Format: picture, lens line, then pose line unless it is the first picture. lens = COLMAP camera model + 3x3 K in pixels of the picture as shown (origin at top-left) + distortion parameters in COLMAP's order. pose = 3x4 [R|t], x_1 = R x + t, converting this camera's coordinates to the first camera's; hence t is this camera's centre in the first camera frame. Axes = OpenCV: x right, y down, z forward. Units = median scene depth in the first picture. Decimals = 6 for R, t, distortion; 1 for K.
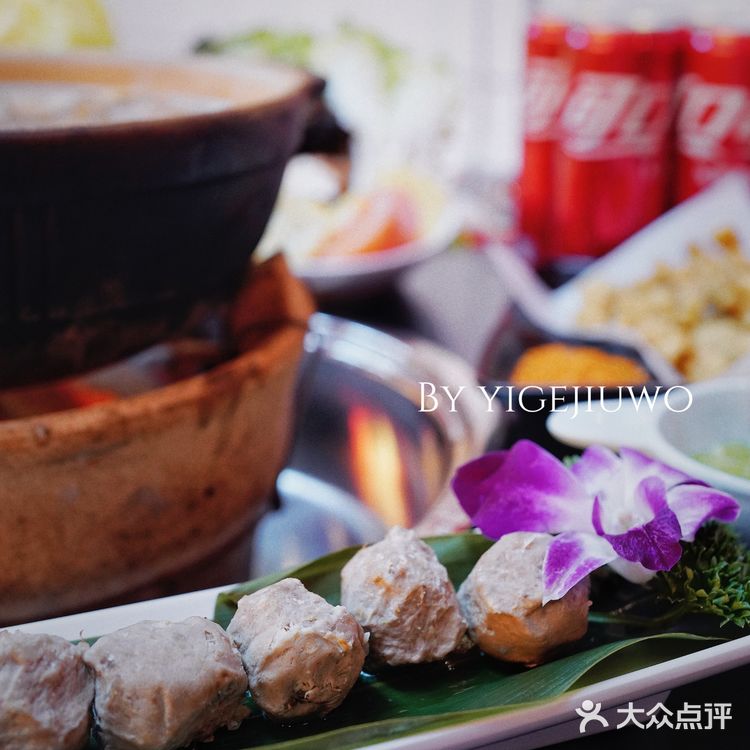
lens RADIAL K [[1288.4, 0, 375.0], [0, 1288.4, 375.0], [0, 0, 1]] dist [0.009391, 0.112426]
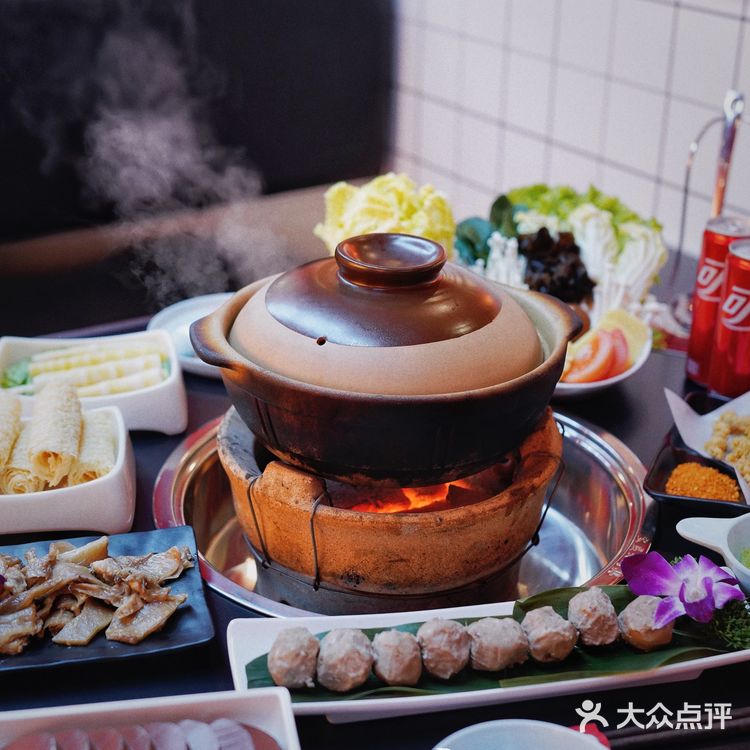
lens RADIAL K [[1288.4, 0, 375.0], [0, 1288.4, 375.0], [0, 0, 1]] dist [0.009391, 0.112426]
pose [[0.982964, 0.084099, -0.163428, -0.025362], [-0.066782, 0.991827, 0.108715, -0.511970], [0.171235, -0.095949, 0.980547, -1.386691]]
